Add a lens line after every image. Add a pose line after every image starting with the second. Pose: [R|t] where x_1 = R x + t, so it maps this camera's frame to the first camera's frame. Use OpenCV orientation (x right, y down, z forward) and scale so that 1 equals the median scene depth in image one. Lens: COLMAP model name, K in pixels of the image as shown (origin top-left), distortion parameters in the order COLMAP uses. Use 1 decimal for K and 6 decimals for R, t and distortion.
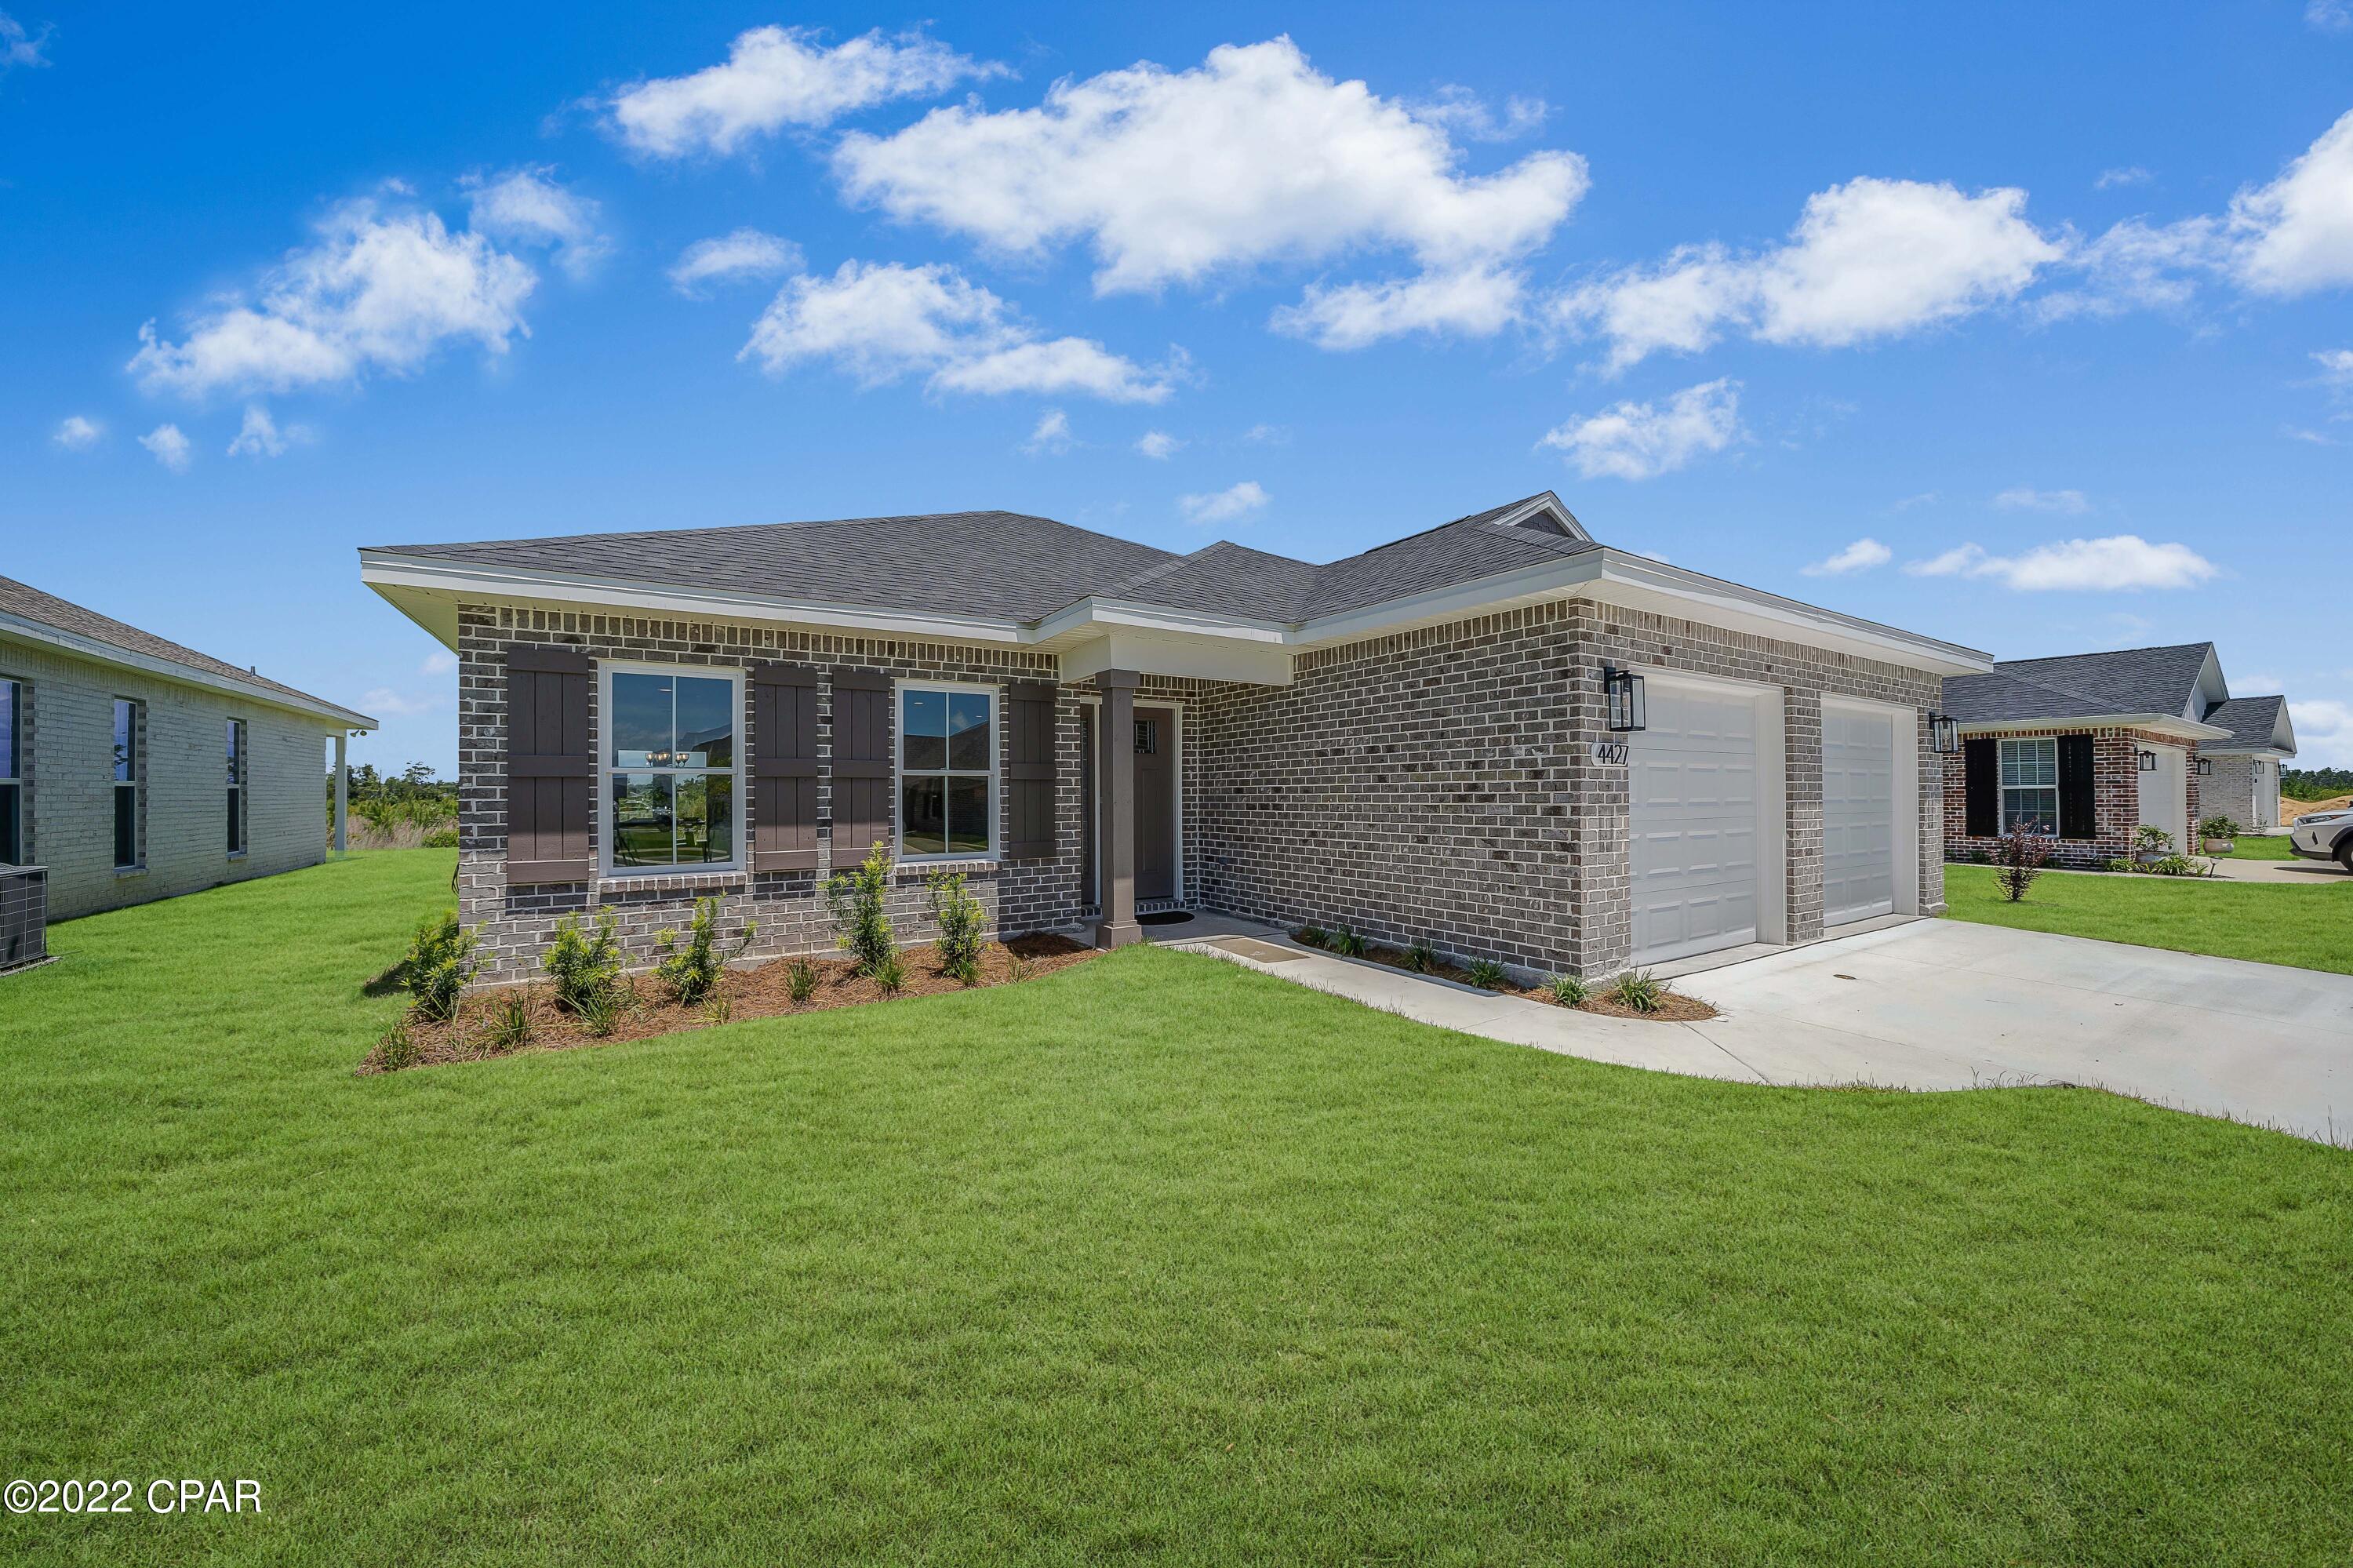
lens RADIAL K [[826.6, 0, 1170.9], [0, 826.6, 728.3], [0, 0, 1]] dist [-0.001731, -0.000161]
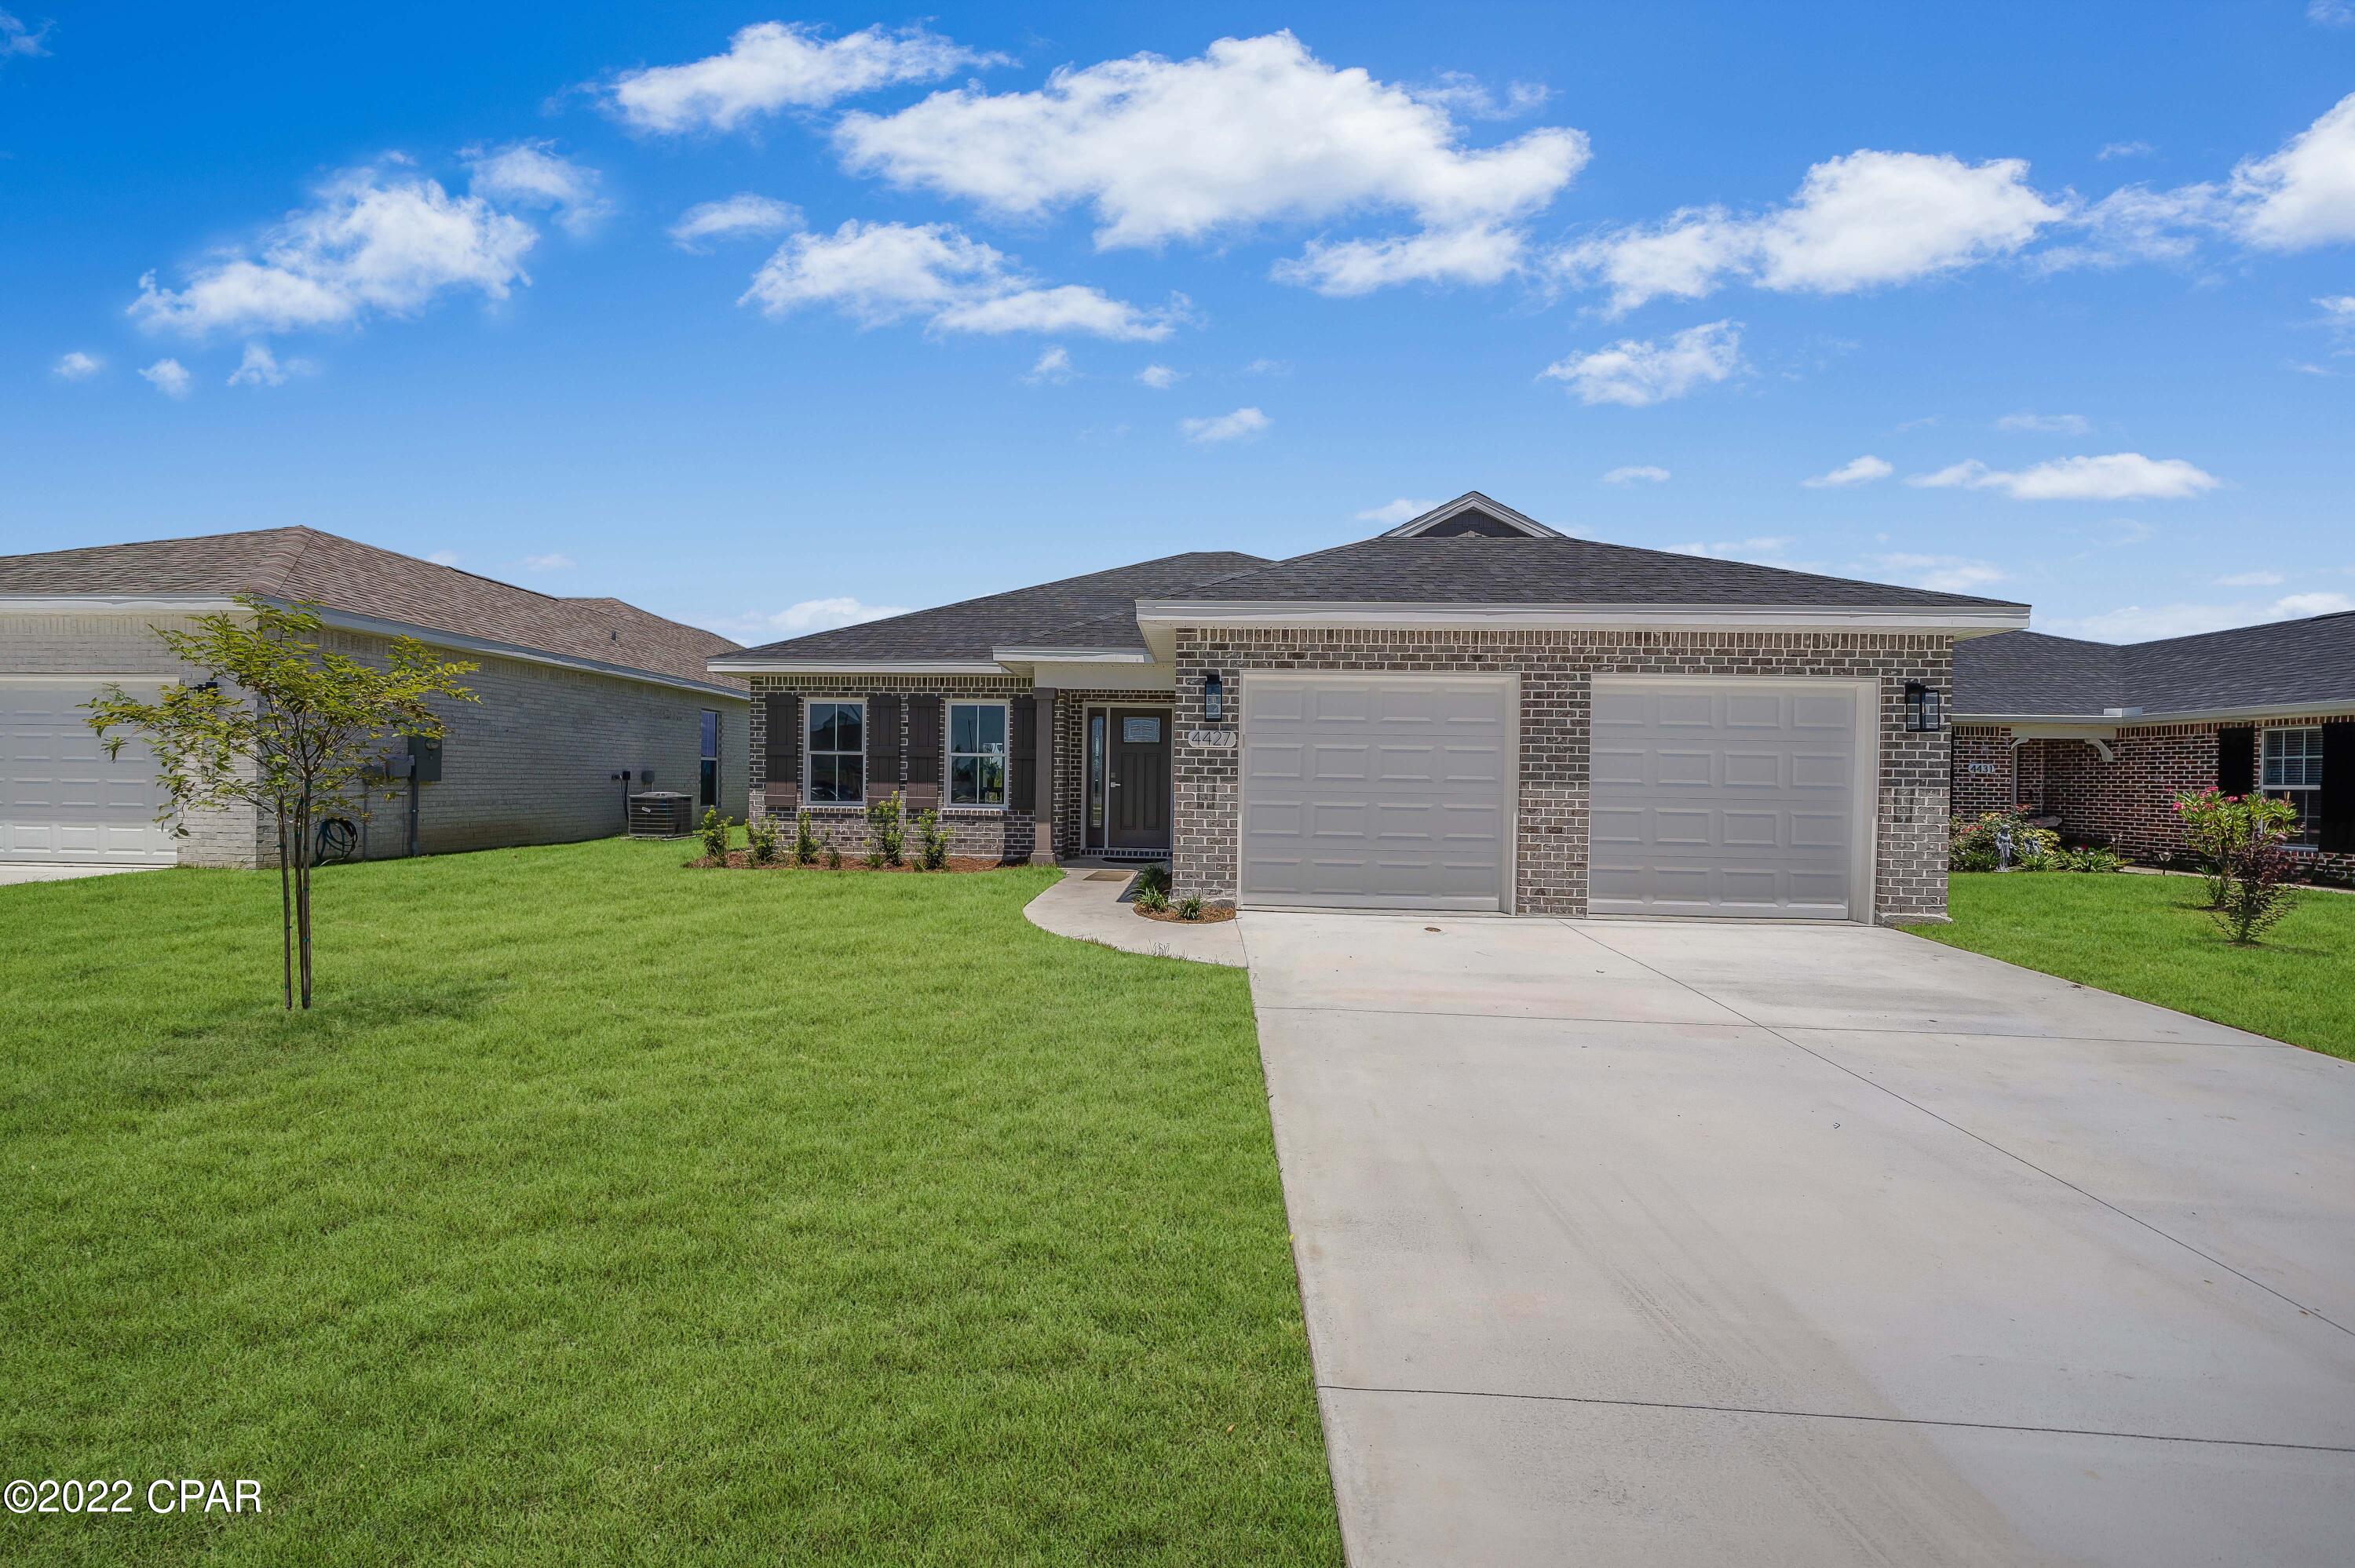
lens RADIAL K [[827.2, 0, 1171.8], [0, 827.2, 809.2], [0, 0, 1]] dist [-0.001731, -0.000161]
pose [[1.000000, -0.000004, -0.000015, -0.000089], [0.000004, 1.000000, 0.000704, 0.141501], [0.000015, -0.000704, 1.000000, -0.000077]]
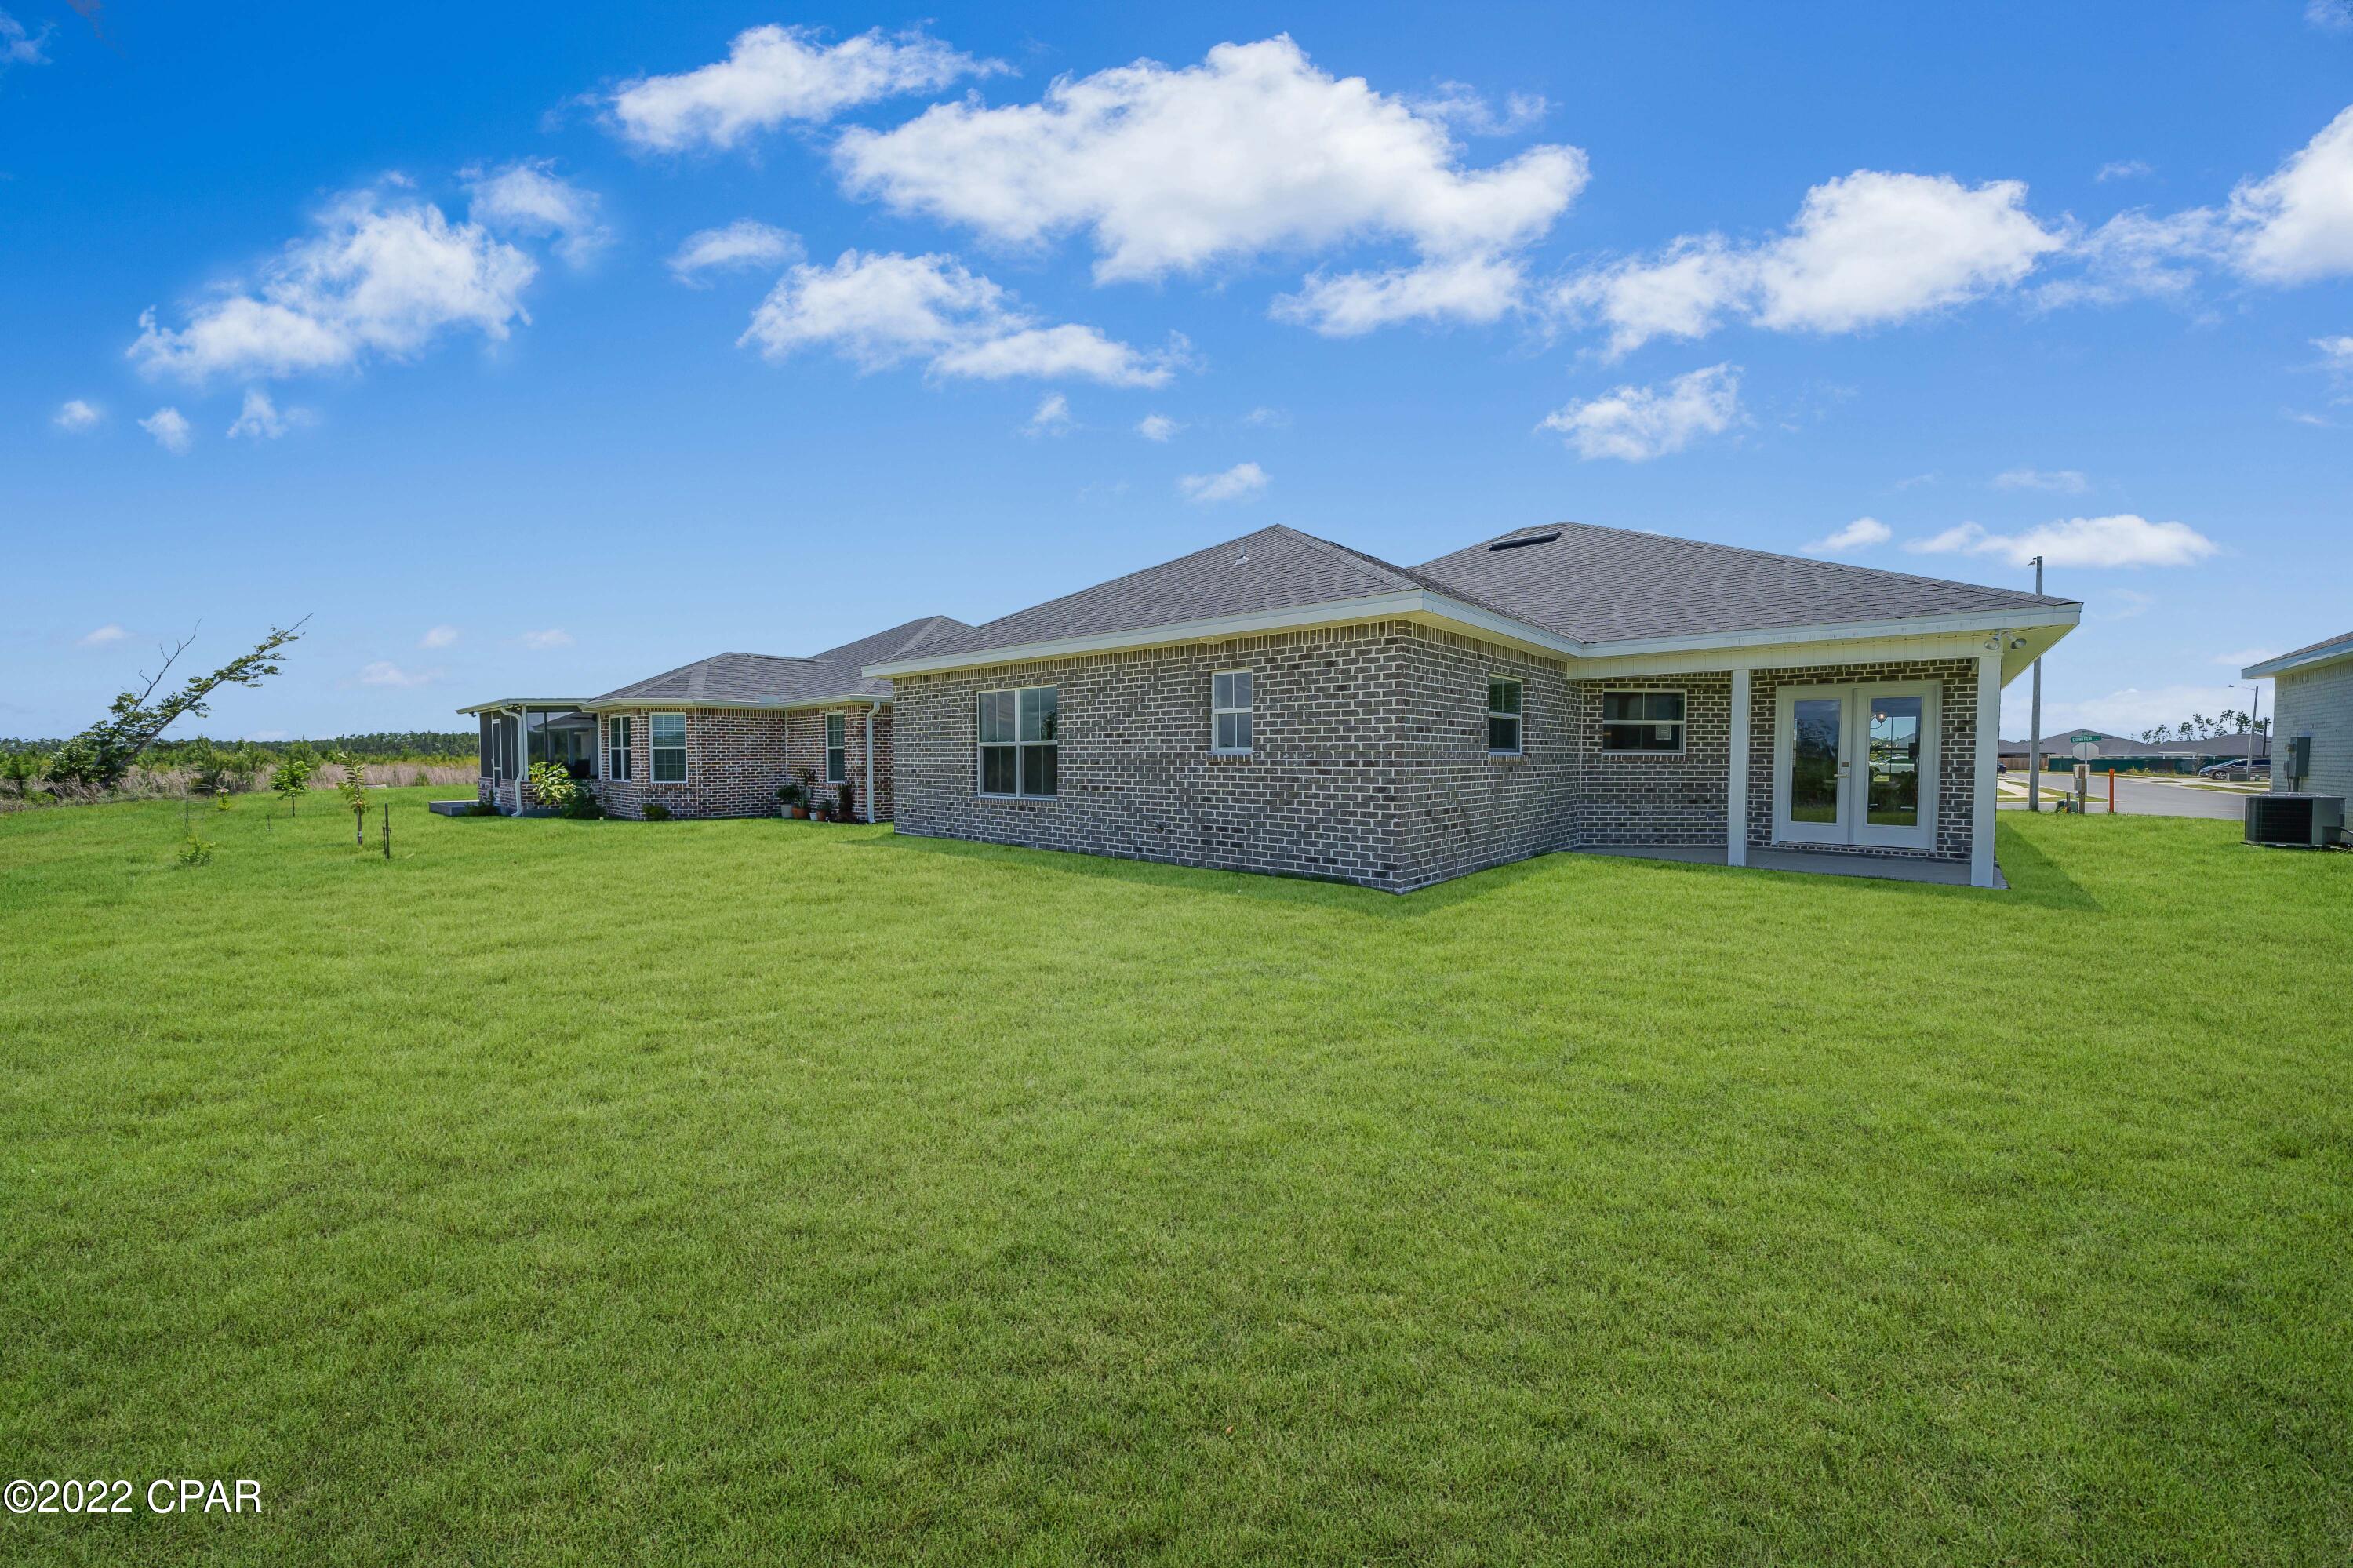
lens RADIAL K [[826.6, 0, 1170.9], [0, 826.6, 803.2], [0, 0, 1]] dist [-0.001731, -0.000161]
pose [[1.000000, 0.000109, 0.000073, -0.000085], [-0.000110, 1.000000, 0.000623, 0.131846], [-0.000073, -0.000623, 1.000000, -0.000094]]
